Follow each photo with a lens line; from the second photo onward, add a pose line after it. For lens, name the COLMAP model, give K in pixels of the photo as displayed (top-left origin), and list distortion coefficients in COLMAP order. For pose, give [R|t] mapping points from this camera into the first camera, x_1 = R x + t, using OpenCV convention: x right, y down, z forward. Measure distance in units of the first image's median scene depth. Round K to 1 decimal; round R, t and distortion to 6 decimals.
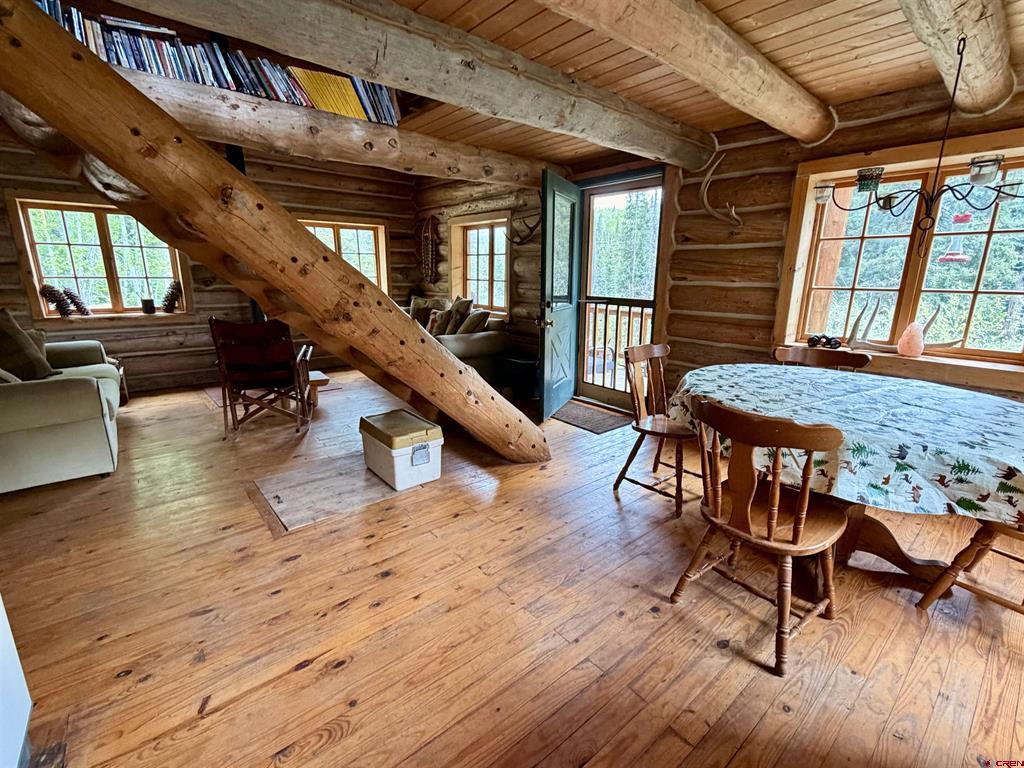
lens RADIAL K [[456.1, 0, 513.3], [0, 456.1, 383.4], [0, 0, 1]] dist [0.001091, 0.000134]
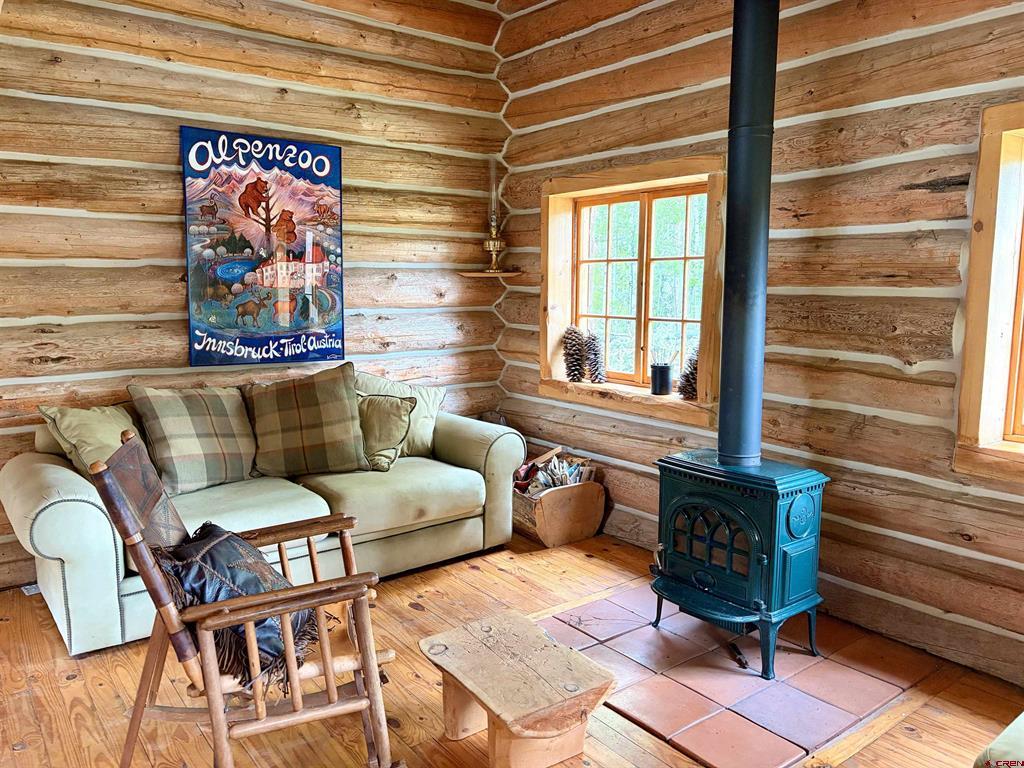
lens RADIAL K [[780.4, 0, 517.0], [0, 780.4, 389.4], [0, 0, 1]] dist [0.037516, -0.022980]
pose [[-0.043185, 0.131526, -0.990372, 0.022655], [-0.242732, 0.960212, 0.138105, -0.222385], [0.969132, 0.246359, -0.009541, 0.817586]]
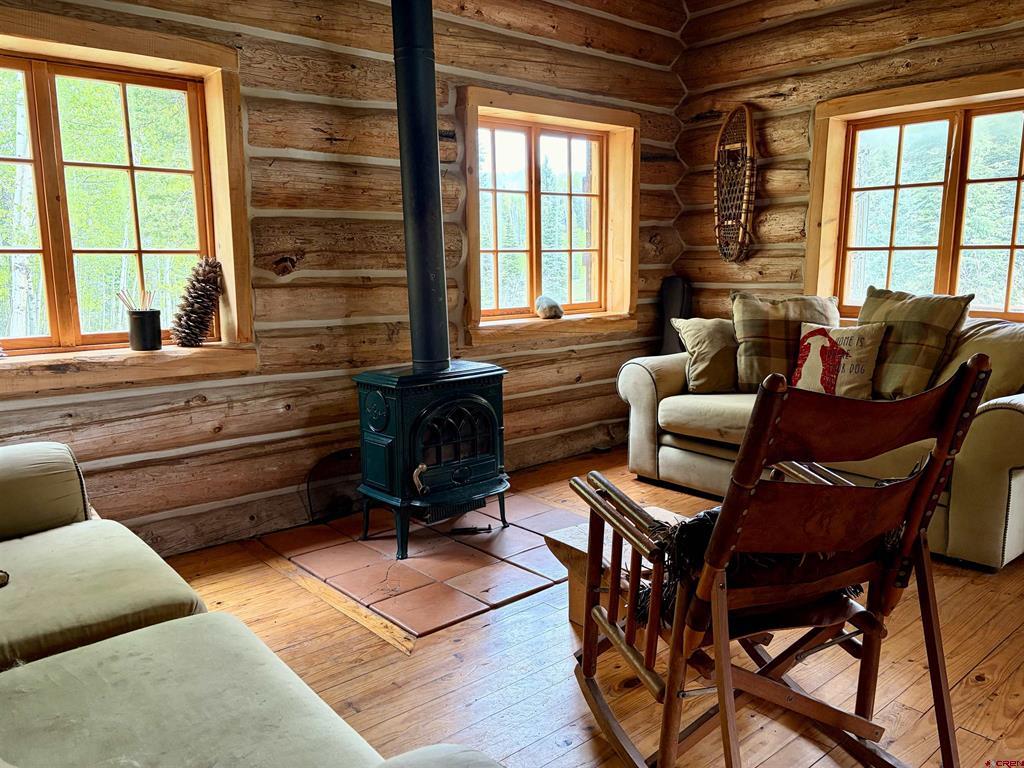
lens RADIAL K [[780.4, 0, 516.8], [0, 780.4, 381.4], [0, 0, 1]] dist [0.037516, -0.022980]
pose [[0.999809, -0.019477, 0.001747, -0.481317], [0.019555, 0.996151, -0.085445, -0.065659], [-0.000076, 0.085463, 0.996341, 0.364863]]
